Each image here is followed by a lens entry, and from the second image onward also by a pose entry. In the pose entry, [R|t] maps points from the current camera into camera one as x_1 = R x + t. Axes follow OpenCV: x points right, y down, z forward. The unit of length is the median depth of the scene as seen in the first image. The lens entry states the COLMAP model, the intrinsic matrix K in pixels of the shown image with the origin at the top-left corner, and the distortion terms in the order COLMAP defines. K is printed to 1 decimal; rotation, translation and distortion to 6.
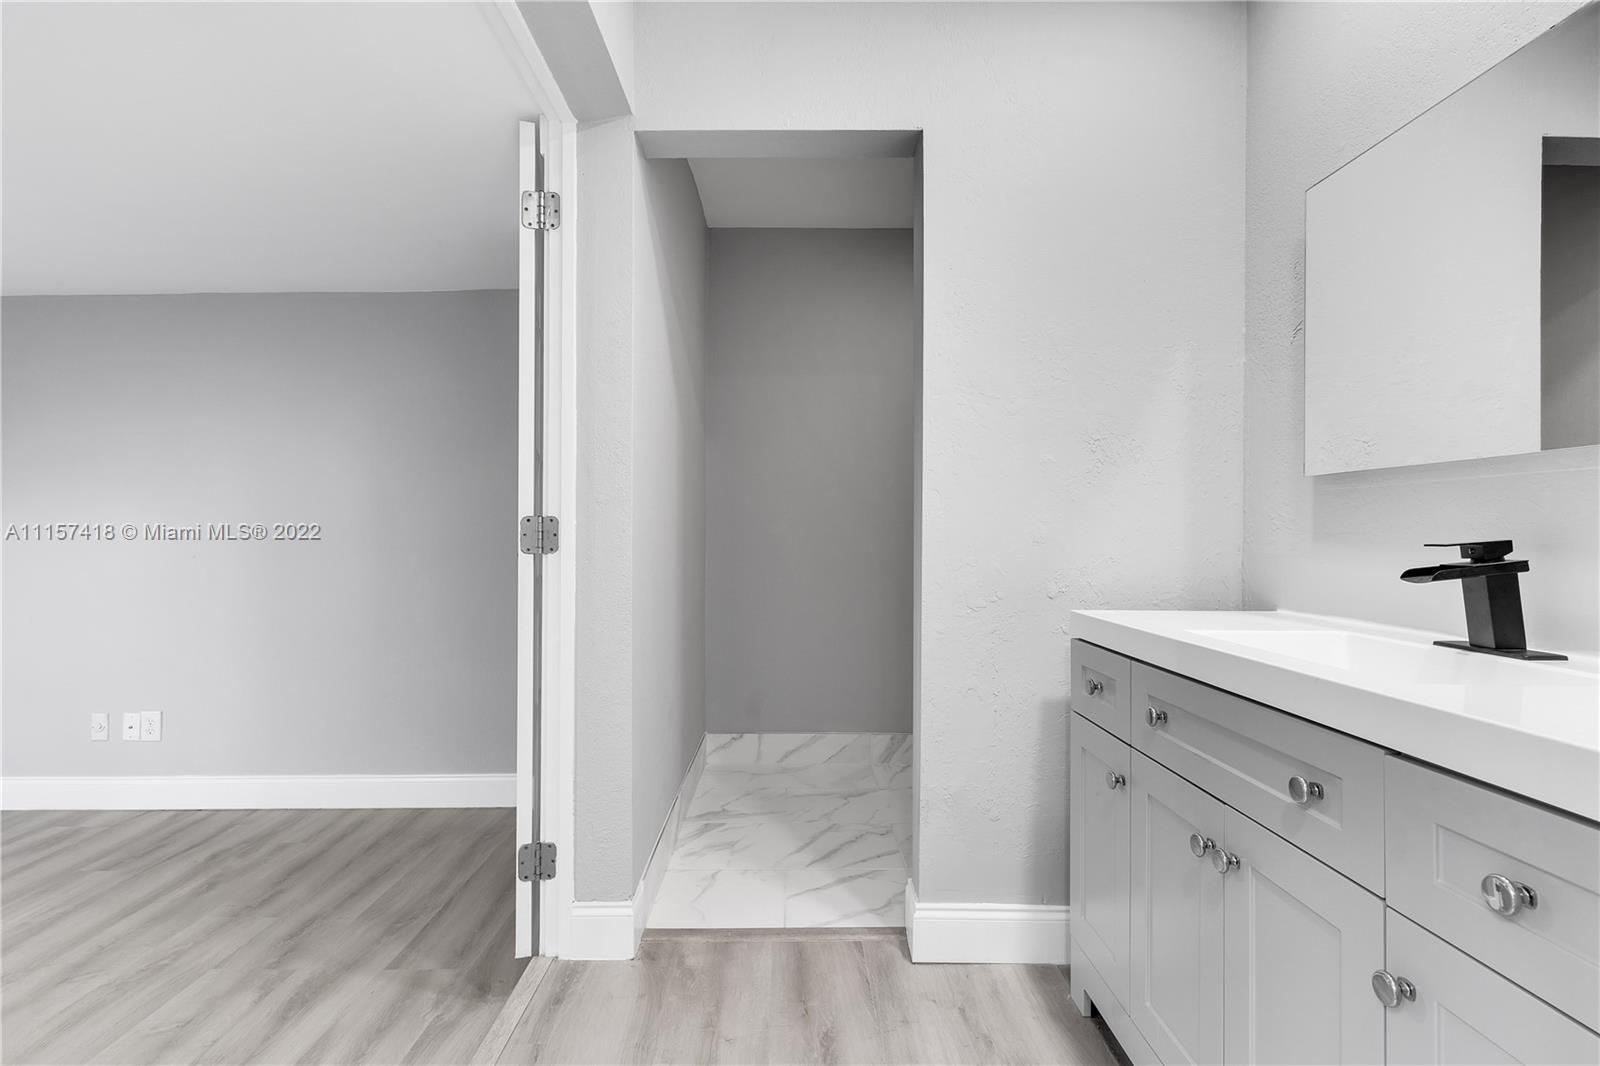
lens RADIAL K [[775.2, 0, 801.7], [0, 775.2, 533.7], [0, 0, 1]] dist [-0.003697, -0.000961]
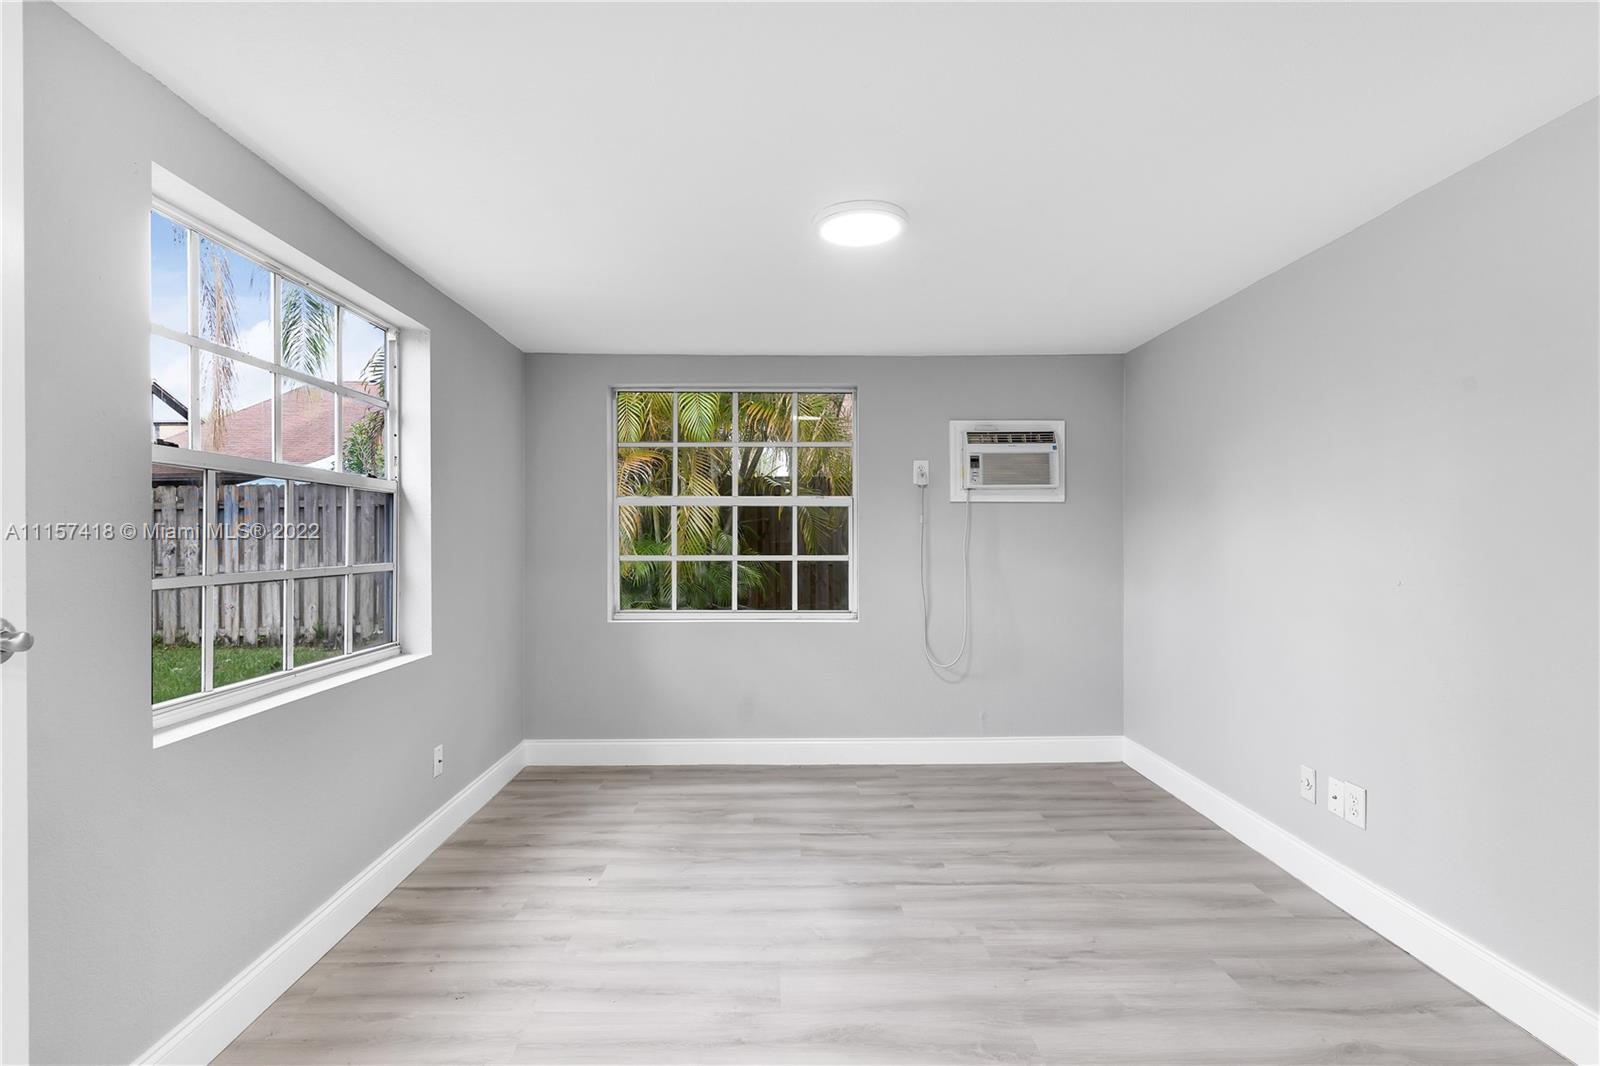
lens RADIAL K [[775.2, 0, 796.4], [0, 775.2, 530.7], [0, 0, 1]] dist [-0.003697, -0.000961]
pose [[0.014382, -0.000314, -0.999897, -0.111823], [-0.014072, 0.999901, -0.000516, -0.007716], [0.999798, 0.014078, 0.014376, 0.476362]]
